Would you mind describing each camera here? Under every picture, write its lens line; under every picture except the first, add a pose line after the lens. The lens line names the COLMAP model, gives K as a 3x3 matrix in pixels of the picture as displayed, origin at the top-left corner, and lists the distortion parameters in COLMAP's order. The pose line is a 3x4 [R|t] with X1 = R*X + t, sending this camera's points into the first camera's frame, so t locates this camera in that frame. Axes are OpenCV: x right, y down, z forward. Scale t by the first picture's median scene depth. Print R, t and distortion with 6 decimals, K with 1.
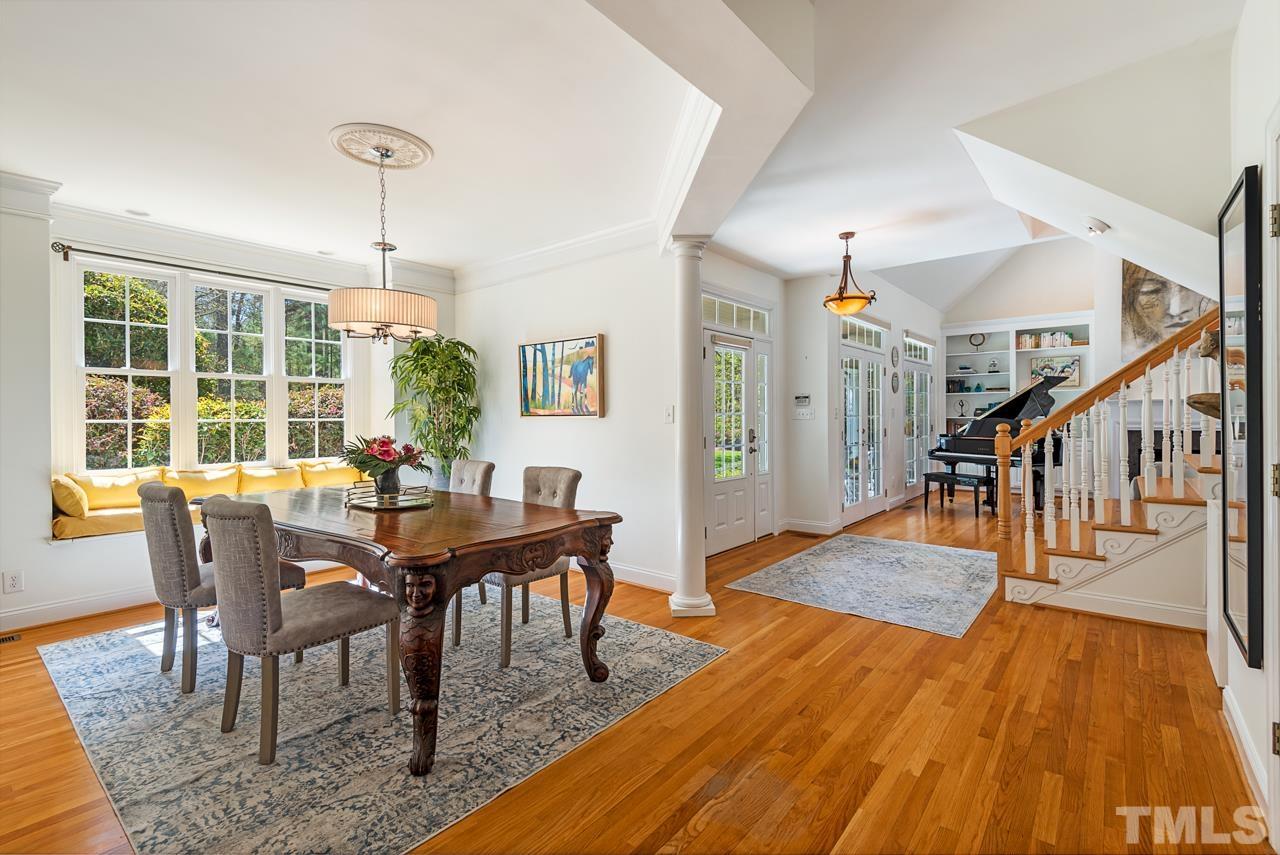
lens RADIAL K [[582.2, 0, 644.7], [0, 582.2, 420.0], [0, 0, 1]] dist [0.040176, -0.028669]
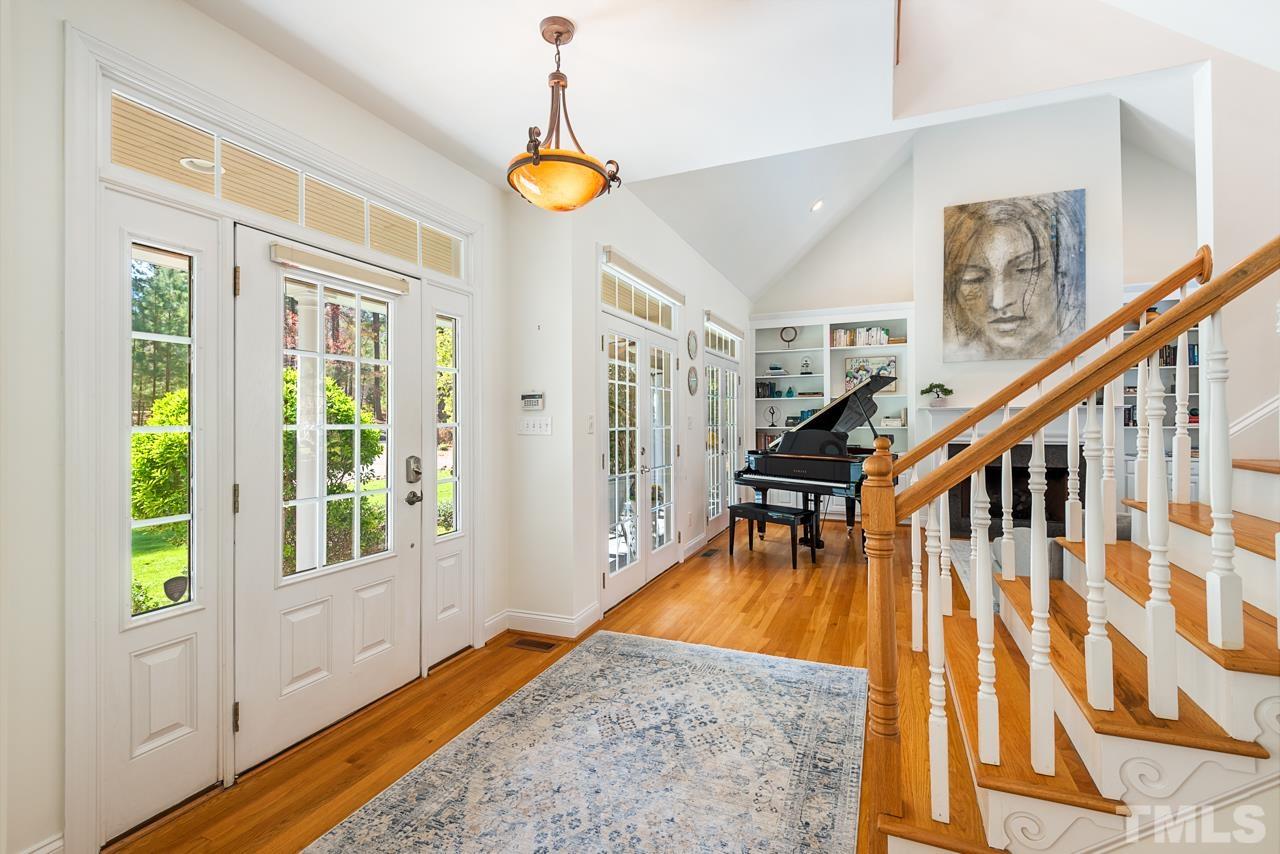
lens RADIAL K [[582.2, 0, 644.7], [0, 582.2, 419.5], [0, 0, 1]] dist [0.040176, -0.028669]
pose [[0.959052, 0.003812, 0.283203, 0.173334], [-0.000542, 0.999932, -0.011622, -0.007946], [-0.283228, 0.010993, 0.958990, 0.339536]]
